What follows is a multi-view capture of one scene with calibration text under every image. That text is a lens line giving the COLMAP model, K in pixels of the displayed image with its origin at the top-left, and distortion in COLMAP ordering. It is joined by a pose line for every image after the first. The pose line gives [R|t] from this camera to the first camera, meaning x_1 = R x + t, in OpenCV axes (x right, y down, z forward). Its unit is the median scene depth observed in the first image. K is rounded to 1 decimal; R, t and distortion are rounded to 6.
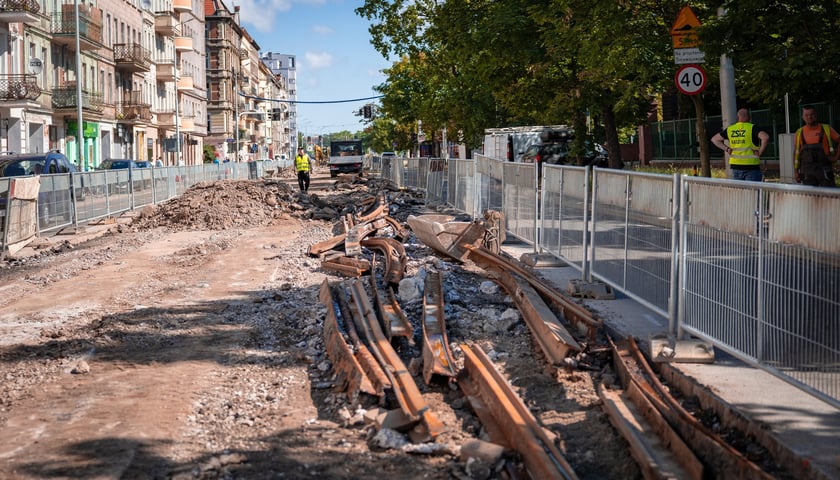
lens RADIAL K [[1344.0, 0, 420.0], [0, 1344.0, 240.0], [0, 0, 1]] dist [-0.307823, 0.014423]
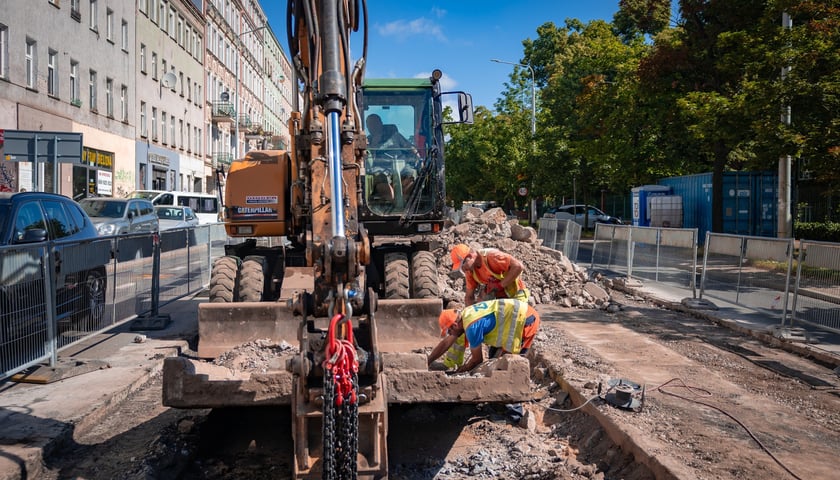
lens RADIAL K [[822.8, 0, 444.4], [0, 822.8, 251.3], [0, 0, 1]] dist [-0.010281, 0.001502]
pose [[0.998990, 0.037543, 0.024697, -0.004147], [-0.037116, 0.999158, -0.017506, 0.007838], [-0.025333, 0.016571, 0.999542, -0.107863]]
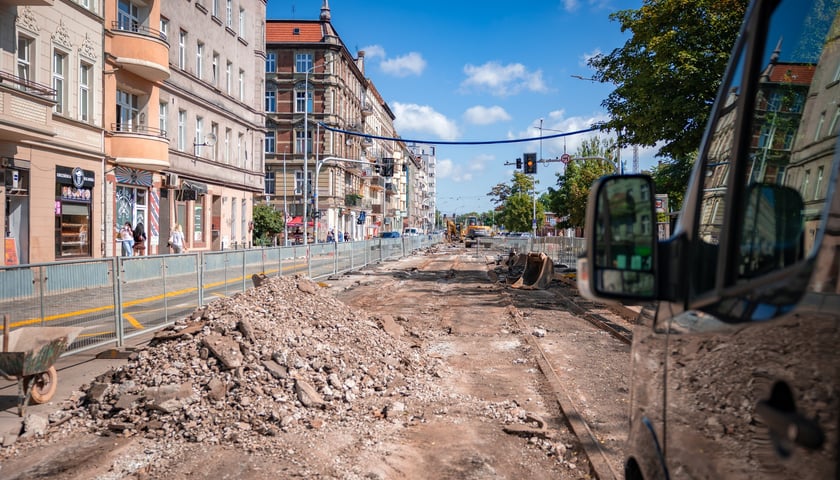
lens RADIAL K [[1120.4, 0, 420.0], [0, 1120.4, 240.0], [0, 0, 1]] dist [0.003366, 0.005907]
pose [[0.993925, 0.036457, -0.103849, -0.026667], [-0.042152, 0.997695, -0.053180, -0.023369], [0.101670, 0.057234, 0.993170, 0.366678]]
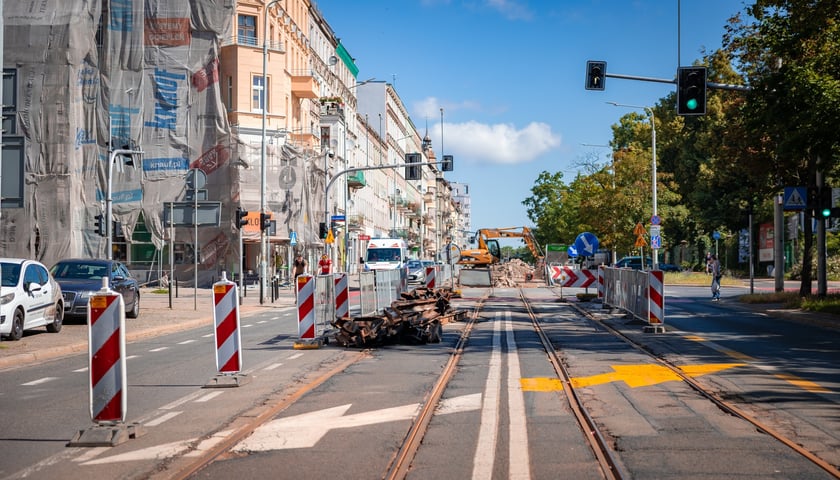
lens RADIAL K [[1120.4, 0, 420.0], [0, 1120.4, 240.0], [0, 0, 1]] dist [0.003366, 0.005907]
pose [[0.990706, 0.021481, -0.134313, 0.015652], [-0.033117, 0.995830, -0.085008, 0.026301], [0.131927, 0.088666, 0.987286, -0.367141]]
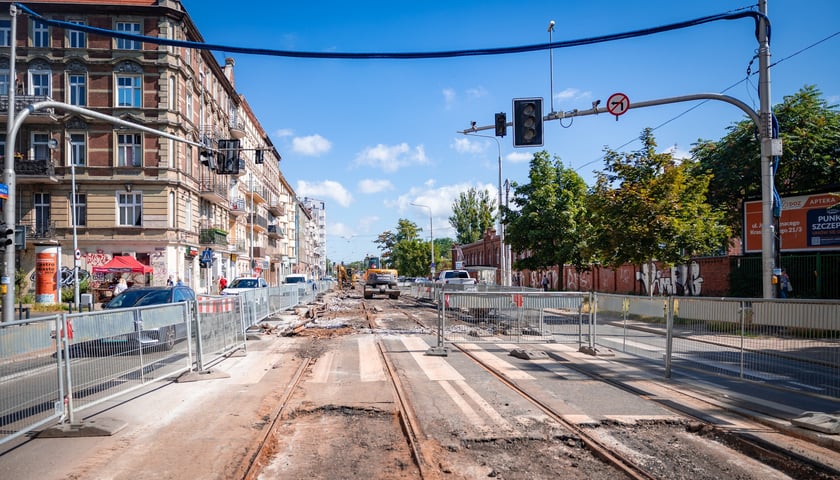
lens RADIAL K [[980.8, 0, 418.9], [0, 980.8, 272.2], [0, 0, 1]] dist [-0.012291, -0.015932]
pose [[0.999740, 0.022485, 0.003717, -0.047868], [-0.022174, 0.997363, -0.069100, -0.038619], [-0.005261, 0.069000, 0.997603, 0.614266]]
